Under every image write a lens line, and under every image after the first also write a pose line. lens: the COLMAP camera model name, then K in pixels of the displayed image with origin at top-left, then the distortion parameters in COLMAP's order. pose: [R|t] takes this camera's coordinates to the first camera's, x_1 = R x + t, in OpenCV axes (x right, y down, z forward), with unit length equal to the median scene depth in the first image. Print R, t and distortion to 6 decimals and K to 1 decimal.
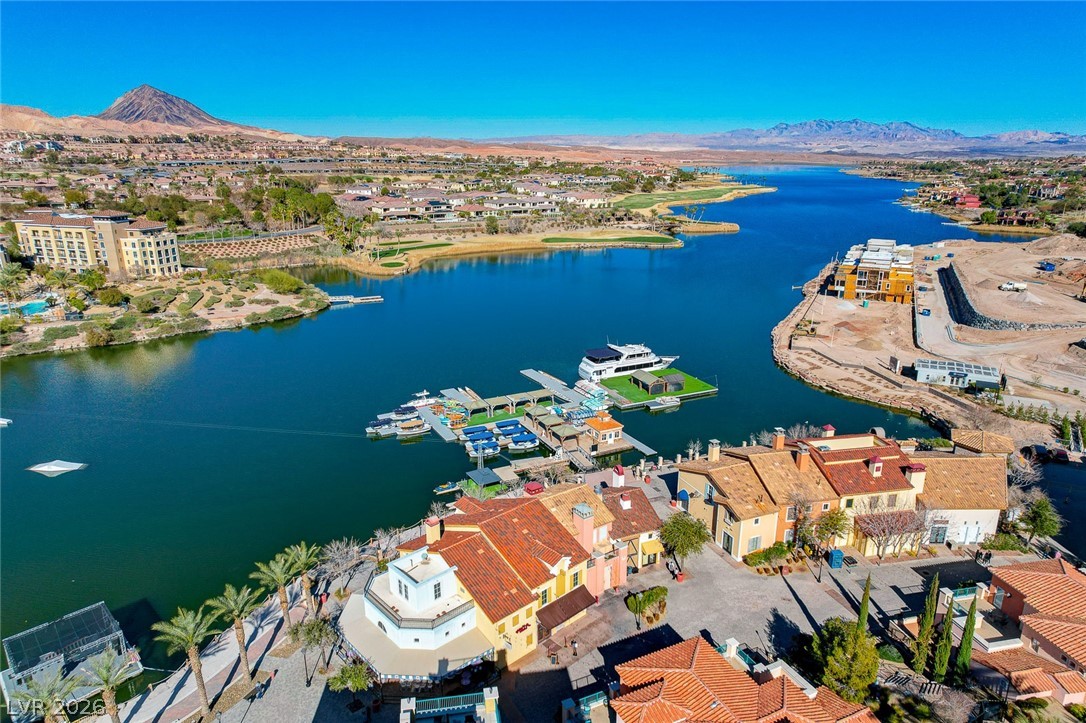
lens RADIAL K [[696.7, 0, 543.0], [0, 696.7, 361.5], [0, 0, 1]] dist [-0.048534, 0.063701]
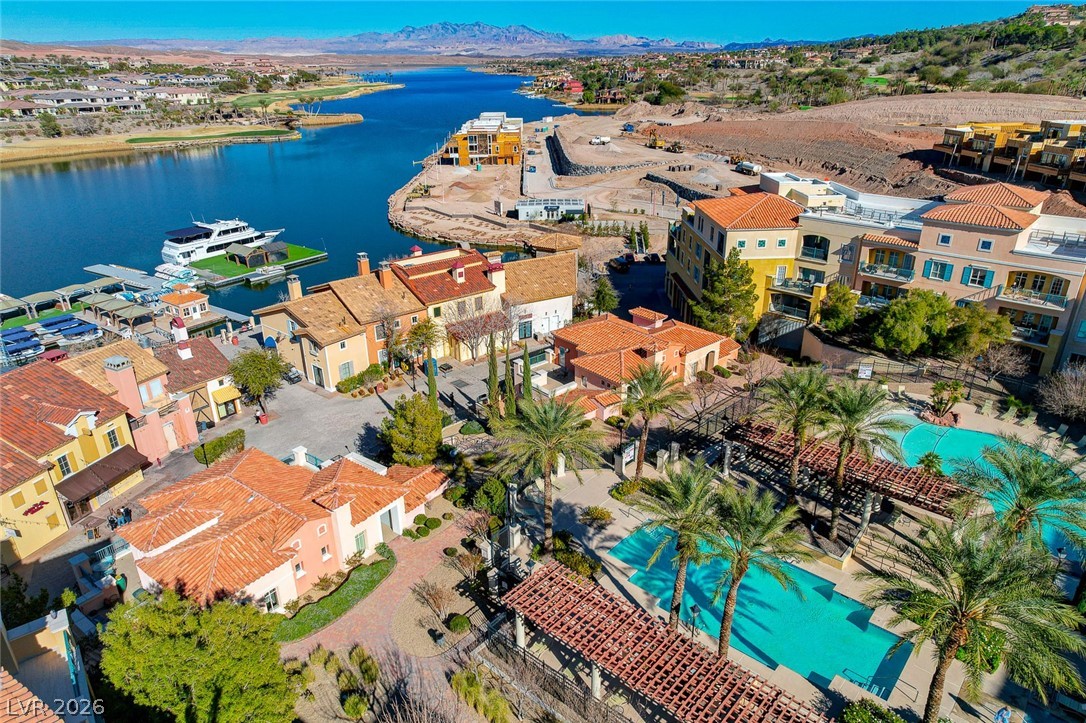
lens RADIAL K [[707.8, 0, 543.0], [0, 707.8, 361.5], [0, 0, 1]] dist [-0.038471, 0.059823]
pose [[0.883683, -0.193850, 0.426059, 0.067092], [0.144130, 0.978678, 0.146345, 0.074031], [-0.445343, -0.067915, 0.892780, 0.016549]]
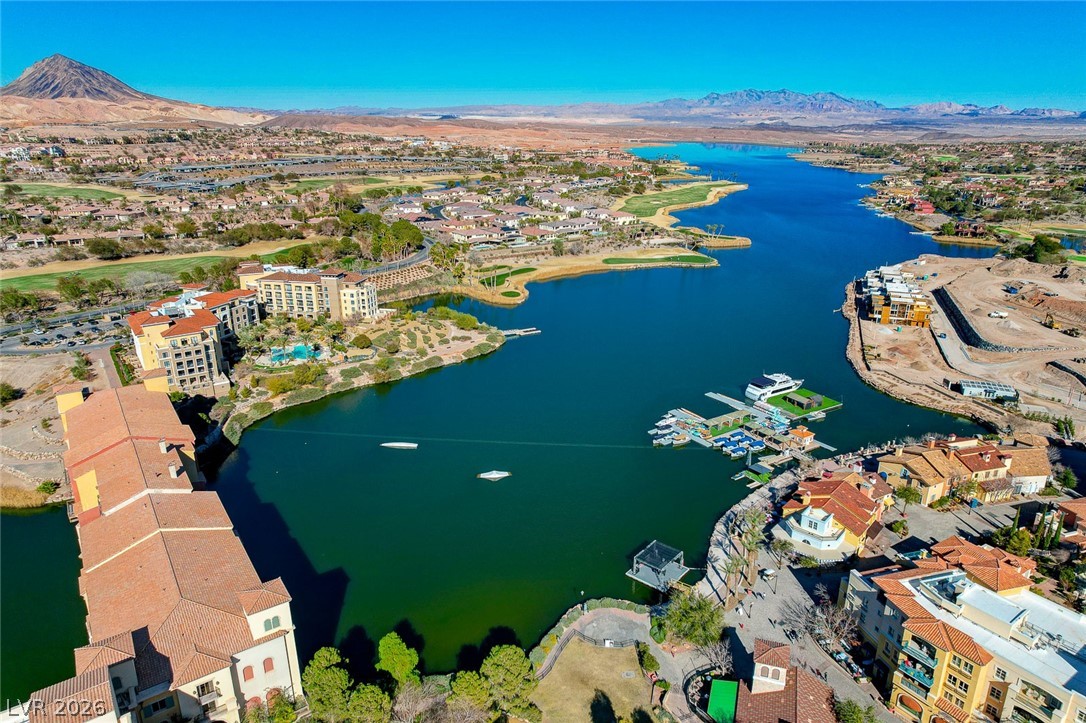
lens RADIAL K [[696.7, 0, 543.0], [0, 696.7, 361.5], [0, 0, 1]] dist [-0.048534, 0.063701]
pose [[0.995940, -0.031011, 0.084512, -0.482523], [0.027744, 0.998832, 0.039562, -0.119536], [-0.085641, -0.037057, 0.995637, -0.436117]]
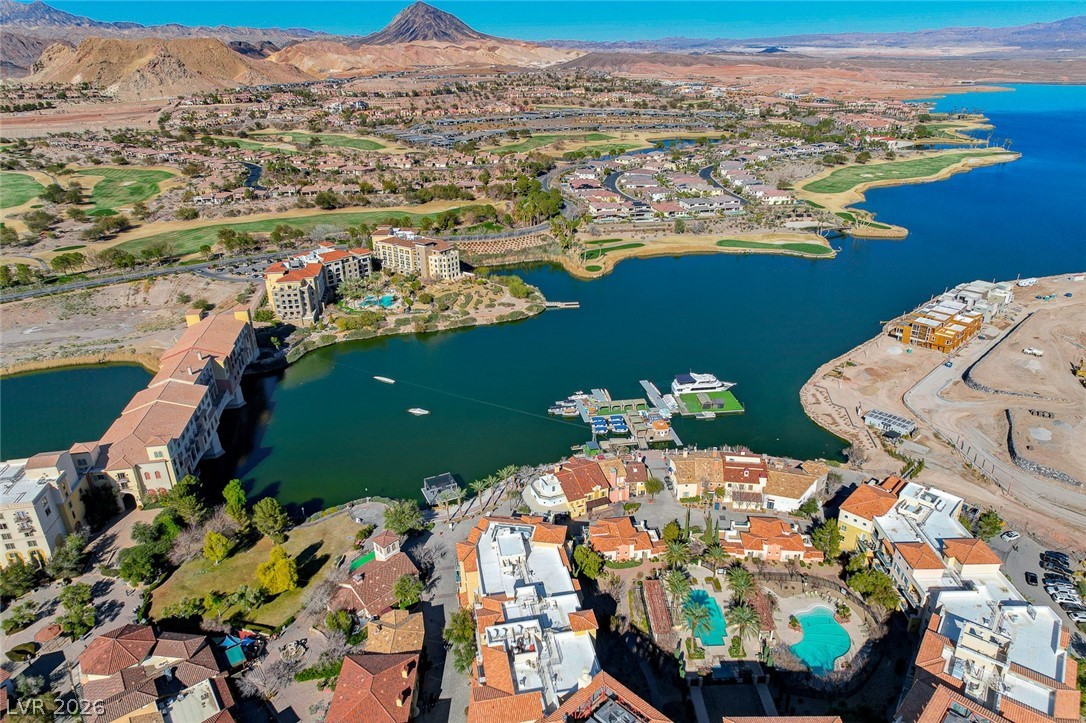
lens RADIAL K [[699.8, 0, 540.8], [0, 699.8, 361.6], [0, 0, 1]] dist [-0.042968, 0.053226]
pose [[0.943460, 0.121050, -0.308594, 0.257991], [-0.082950, 0.987534, 0.133773, -0.238942], [0.320941, -0.100611, 0.941740, -0.705801]]
